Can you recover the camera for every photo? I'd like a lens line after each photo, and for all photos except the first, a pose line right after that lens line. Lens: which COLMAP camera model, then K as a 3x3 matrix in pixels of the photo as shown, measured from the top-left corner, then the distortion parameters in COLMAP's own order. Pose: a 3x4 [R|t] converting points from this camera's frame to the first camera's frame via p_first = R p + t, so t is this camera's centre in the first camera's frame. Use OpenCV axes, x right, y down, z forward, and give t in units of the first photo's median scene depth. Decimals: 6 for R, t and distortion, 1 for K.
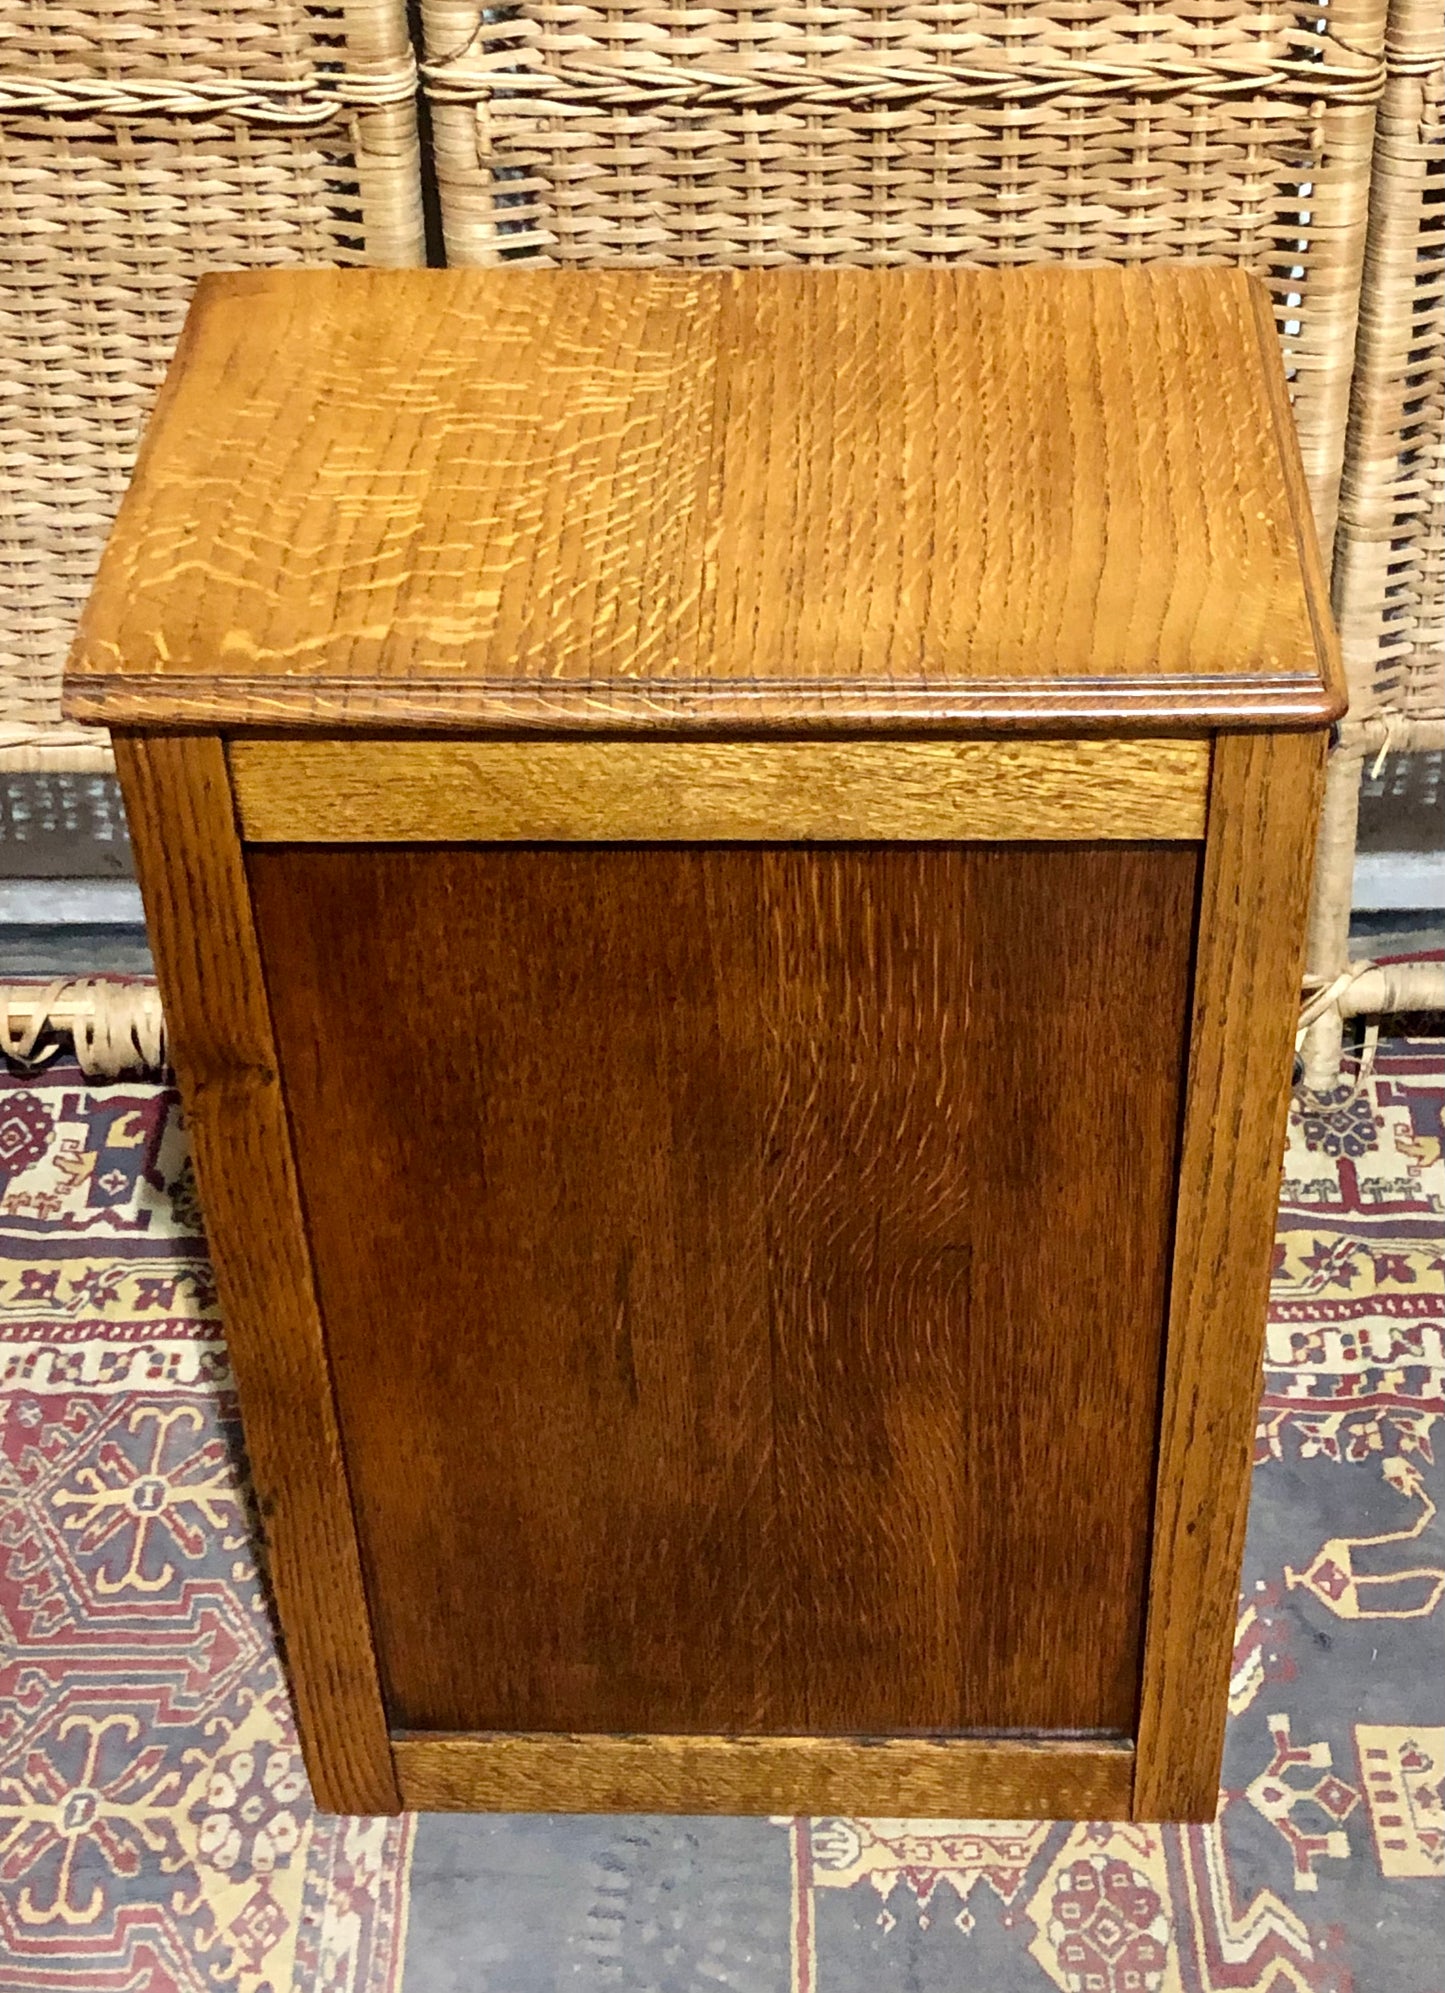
lens RADIAL K [[3189.4, 0, 784.2], [0, 3189.4, 983.1], [0, 0, 1]] dist [0.023901, 0.000000]
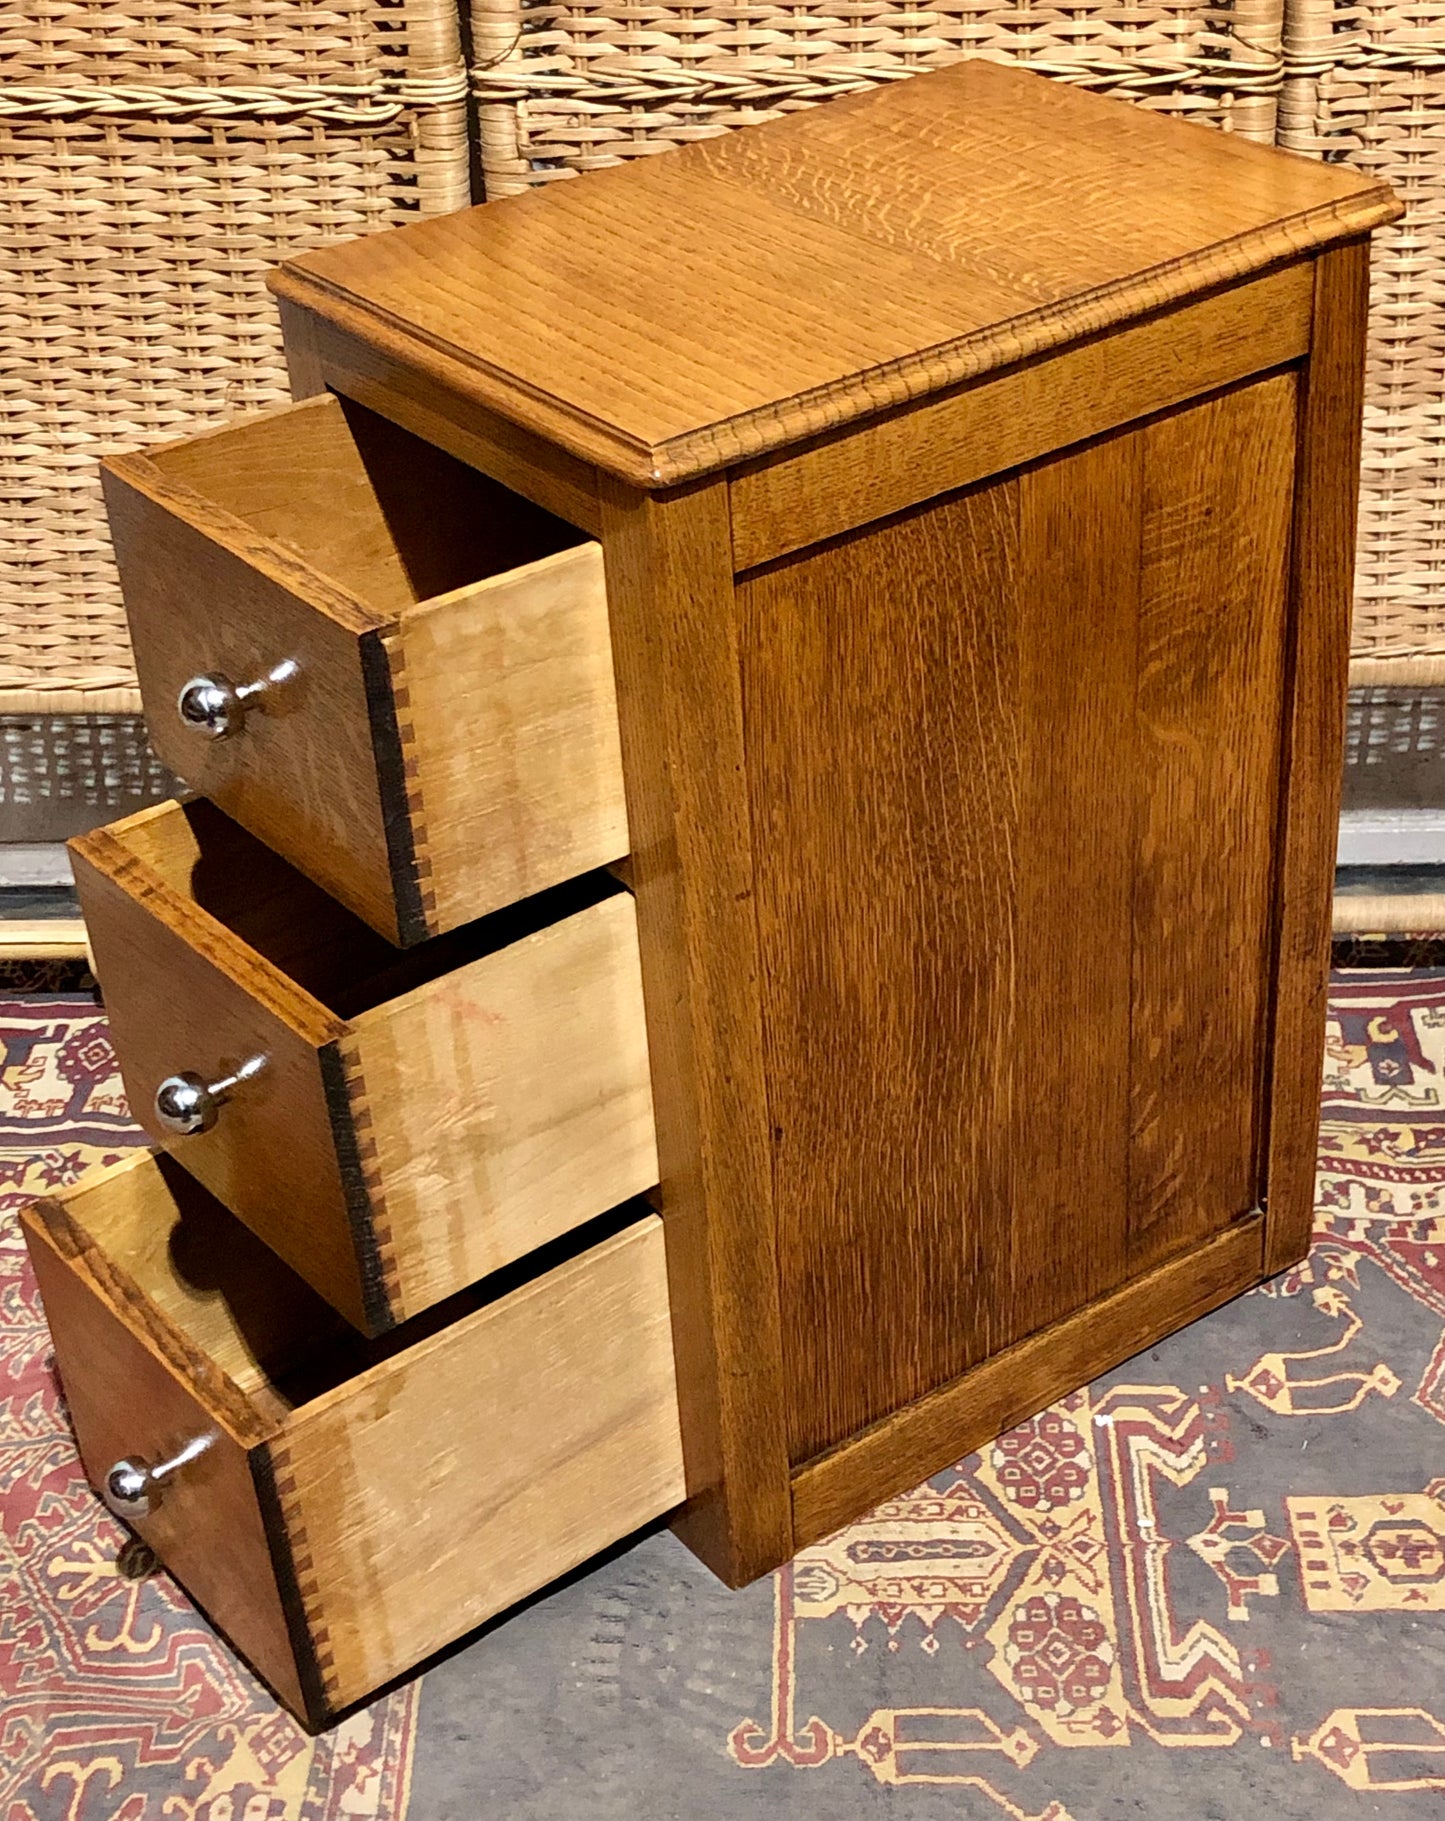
lens RADIAL K [[2995.5, 0, 764.6], [0, 2995.5, 914.7], [0, 0, 1]] dist [0.035844, 0.000000]
pose [[0.999830, -0.000885, -0.018406, 0.016034], [-0.001468, 0.991847, -0.127423, 0.165577], [0.018369, 0.127429, 0.991678, -0.066251]]
